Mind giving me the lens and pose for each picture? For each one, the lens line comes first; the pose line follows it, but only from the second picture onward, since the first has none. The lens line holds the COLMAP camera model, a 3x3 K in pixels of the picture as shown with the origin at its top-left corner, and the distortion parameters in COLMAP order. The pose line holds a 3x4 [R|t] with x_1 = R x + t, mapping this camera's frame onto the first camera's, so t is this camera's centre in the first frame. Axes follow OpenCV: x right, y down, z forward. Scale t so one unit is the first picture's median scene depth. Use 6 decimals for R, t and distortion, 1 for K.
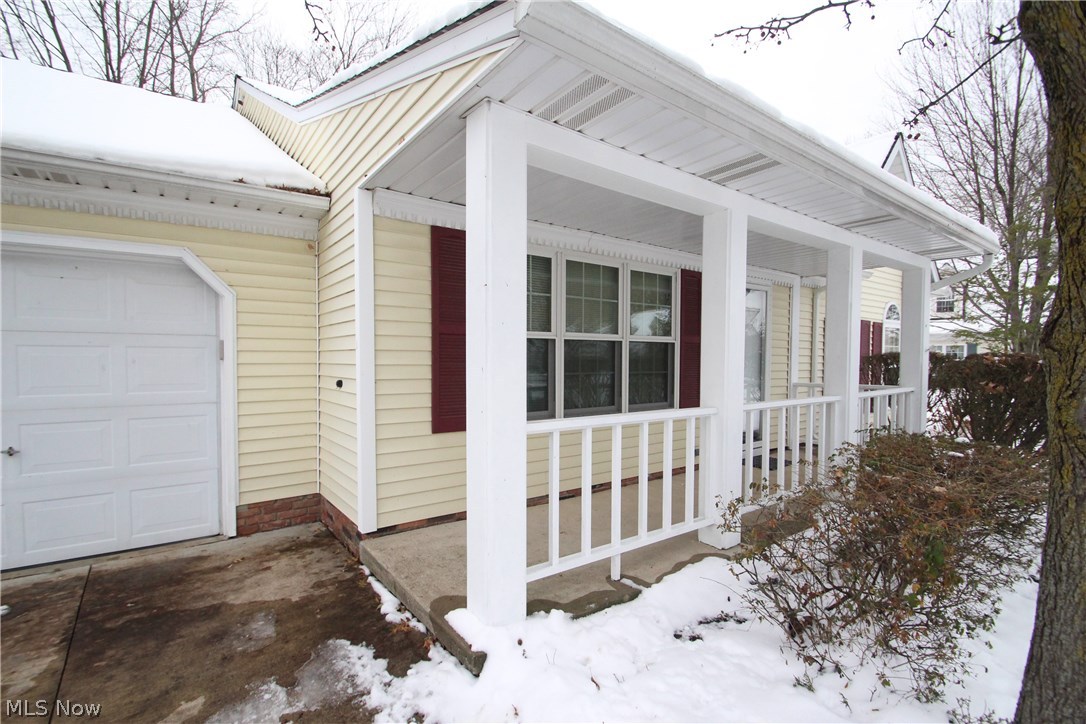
lens RADIAL K [[503.9, 0, 551.0], [0, 503.9, 366.5], [0, 0, 1]] dist [-0.028798, -0.001699]
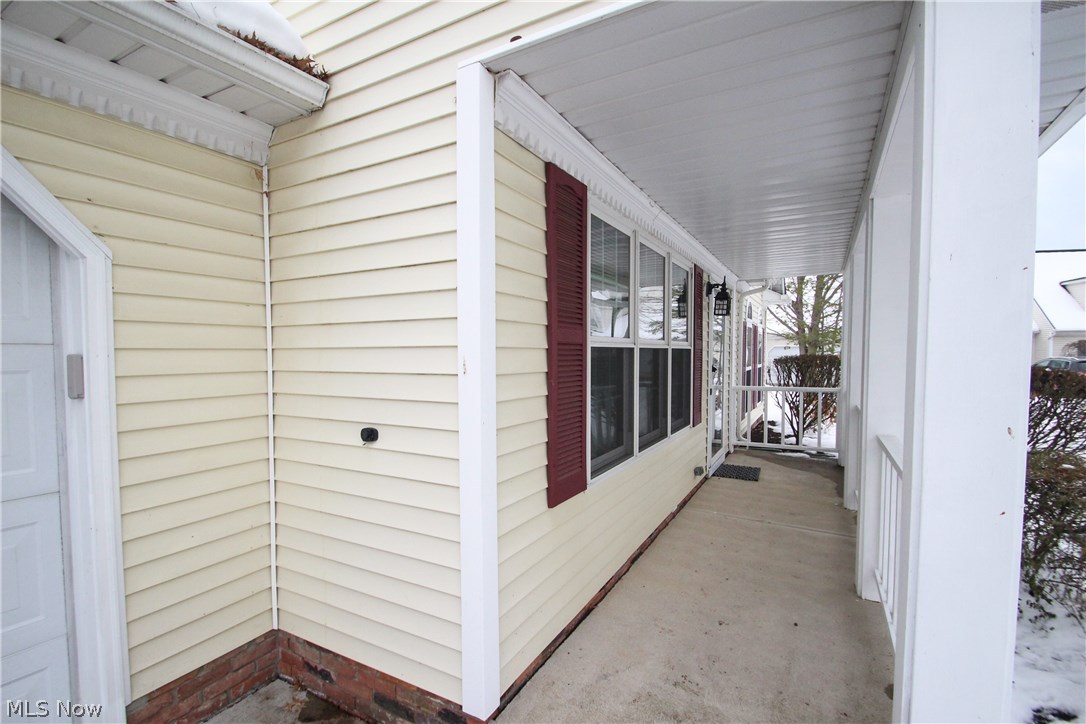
lens RADIAL K [[503.9, 0, 538.4], [0, 503.9, 360.5], [0, 0, 1]] dist [-0.028798, -0.001699]
pose [[0.918779, -0.011875, 0.394594, -0.448800], [0.008732, 0.999914, 0.009759, -0.047250], [-0.394676, -0.005521, 0.918804, 0.423687]]
